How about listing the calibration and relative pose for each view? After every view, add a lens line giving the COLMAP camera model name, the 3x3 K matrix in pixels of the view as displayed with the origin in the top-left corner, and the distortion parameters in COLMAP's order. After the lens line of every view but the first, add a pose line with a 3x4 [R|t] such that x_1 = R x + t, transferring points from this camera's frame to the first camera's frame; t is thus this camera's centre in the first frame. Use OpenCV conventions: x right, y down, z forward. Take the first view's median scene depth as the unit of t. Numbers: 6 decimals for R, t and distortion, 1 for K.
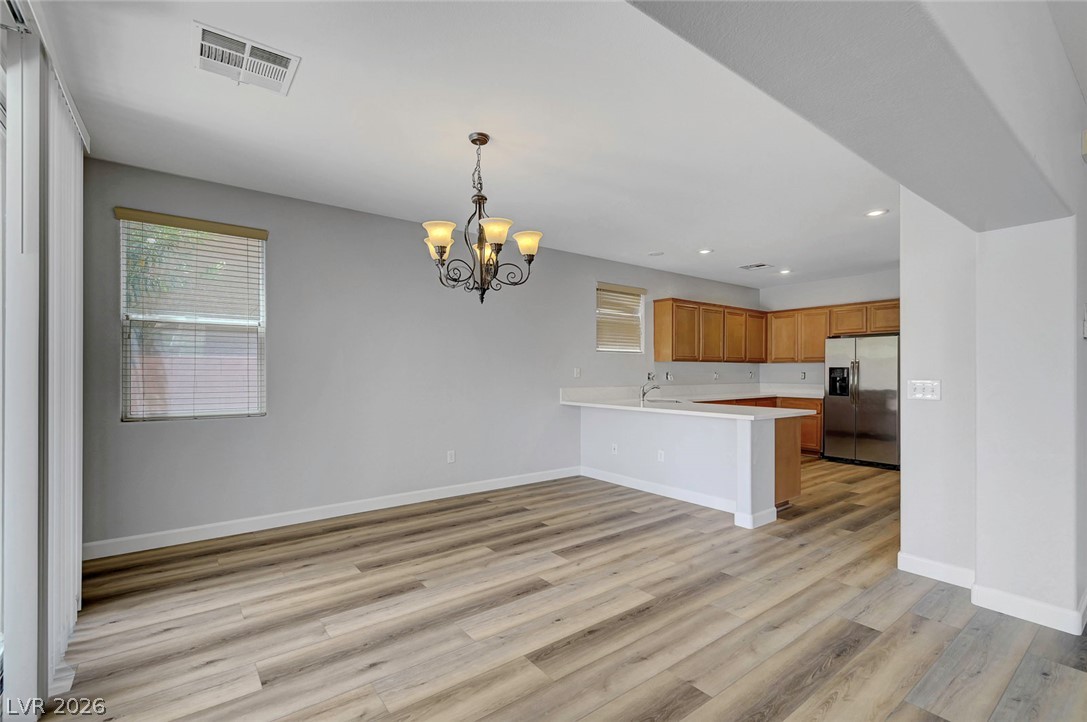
lens RADIAL K [[488.7, 0, 549.6], [0, 488.7, 372.5], [0, 0, 1]] dist [0.000399, 0.000040]
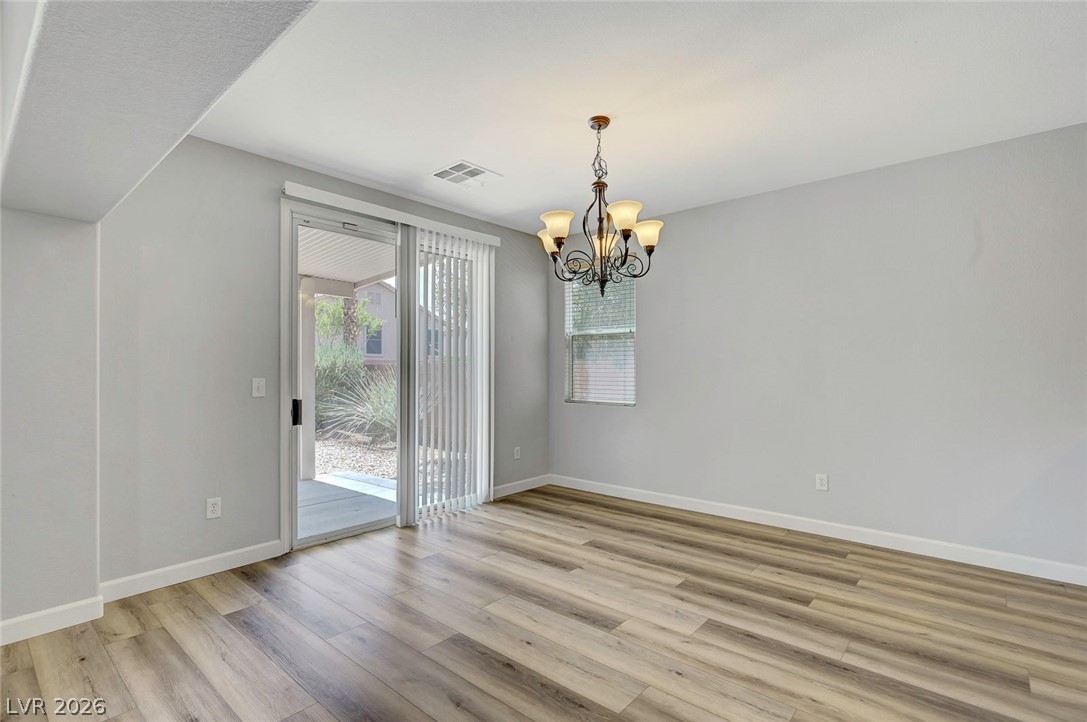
lens RADIAL K [[508.7, 0, 546.9], [0, 508.7, 368.8], [0, 0, 1]] dist [0.001876, 0.000036]
pose [[0.202015, -0.001762, -0.979381, 0.691318], [-0.000160, 0.999998, -0.001832, -0.001688], [0.979382, 0.000527, 0.202014, 0.610076]]
